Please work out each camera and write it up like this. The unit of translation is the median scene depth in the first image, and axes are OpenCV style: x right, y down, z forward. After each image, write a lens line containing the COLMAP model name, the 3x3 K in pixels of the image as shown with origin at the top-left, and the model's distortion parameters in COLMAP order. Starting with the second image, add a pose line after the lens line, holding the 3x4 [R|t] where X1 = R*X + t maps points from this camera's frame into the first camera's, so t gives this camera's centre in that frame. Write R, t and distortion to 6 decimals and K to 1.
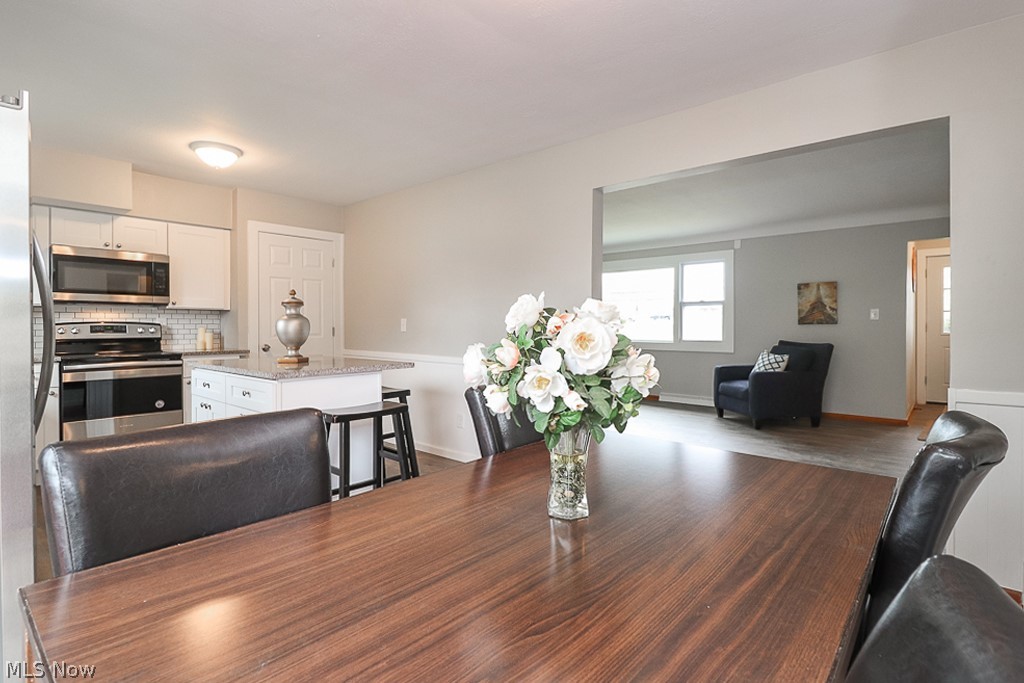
lens RADIAL K [[490.8, 0, 511.0], [0, 490.8, 333.9], [0, 0, 1]] dist [0.001445, -0.002808]
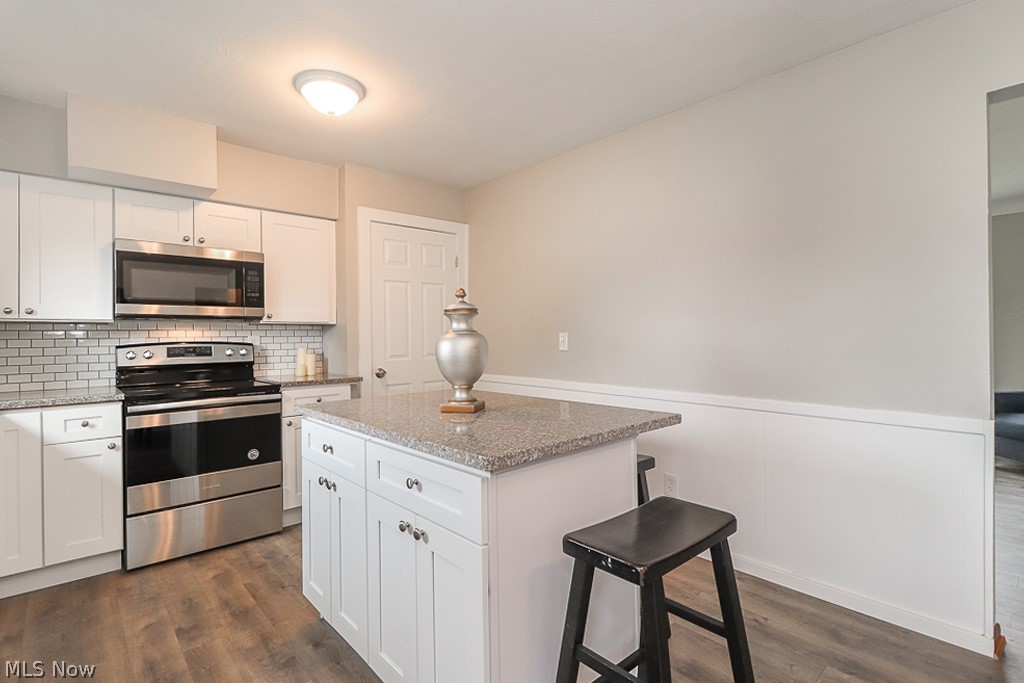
lens RADIAL K [[490.8, 0, 514.0], [0, 490.8, 342.4], [0, 0, 1]] dist [0.001445, -0.002808]
pose [[0.992146, -0.009666, -0.124712, -0.230121], [0.009025, 0.999943, -0.005698, -0.015545], [0.124760, 0.004527, 0.992177, 0.311833]]
